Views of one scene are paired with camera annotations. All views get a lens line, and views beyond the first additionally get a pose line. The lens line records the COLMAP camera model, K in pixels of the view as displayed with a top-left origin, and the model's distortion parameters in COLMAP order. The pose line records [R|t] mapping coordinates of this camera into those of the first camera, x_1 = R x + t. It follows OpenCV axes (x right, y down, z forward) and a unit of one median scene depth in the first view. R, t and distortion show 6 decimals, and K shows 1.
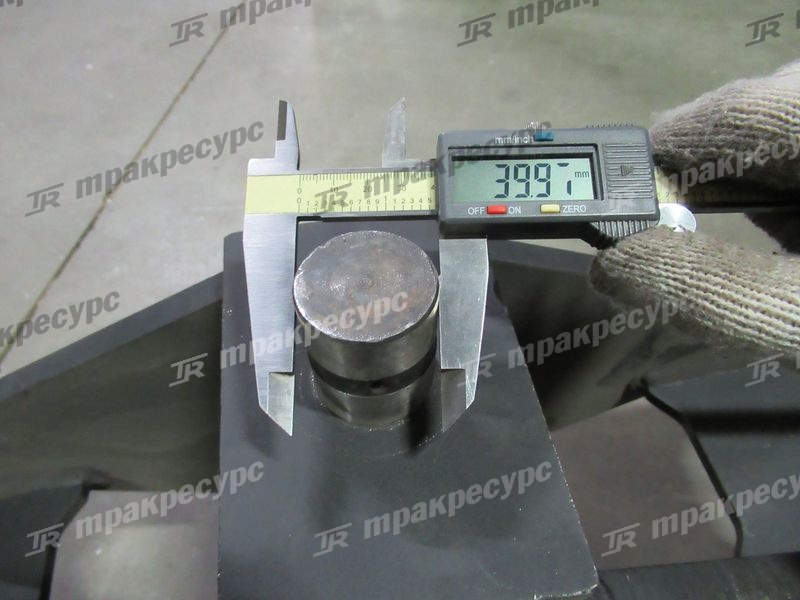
lens RADIAL K [[551.7, 0, 400.0], [0, 551.7, 300.0], [0, 0, 1]] dist [-0.001868, -0.003396]
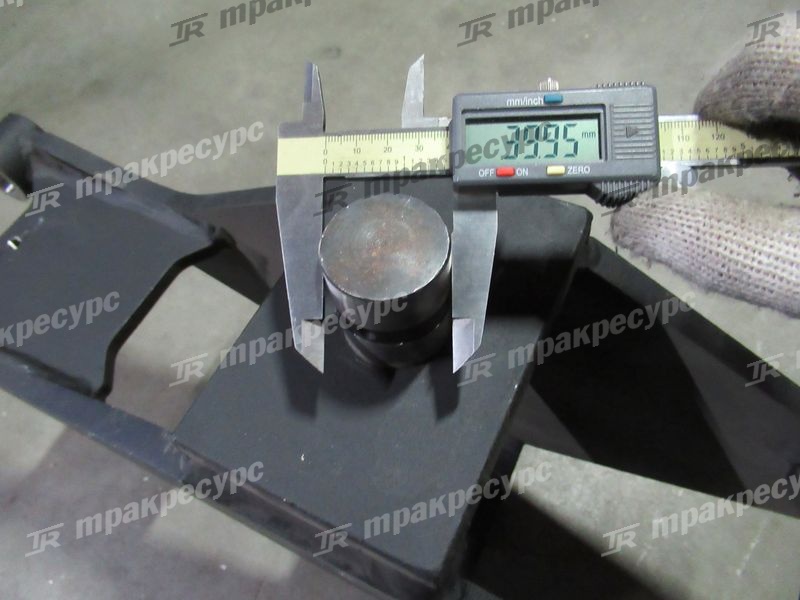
lens RADIAL K [[551.7, 0, 400.0], [0, 551.7, 300.0], [0, 0, 1]] dist [-0.001868, -0.003396]
pose [[0.998923, 0.003413, -0.046267, 0.016315], [0.001737, 0.993840, 0.110808, -0.028827], [0.046360, -0.110769, 0.992764, -0.106128]]
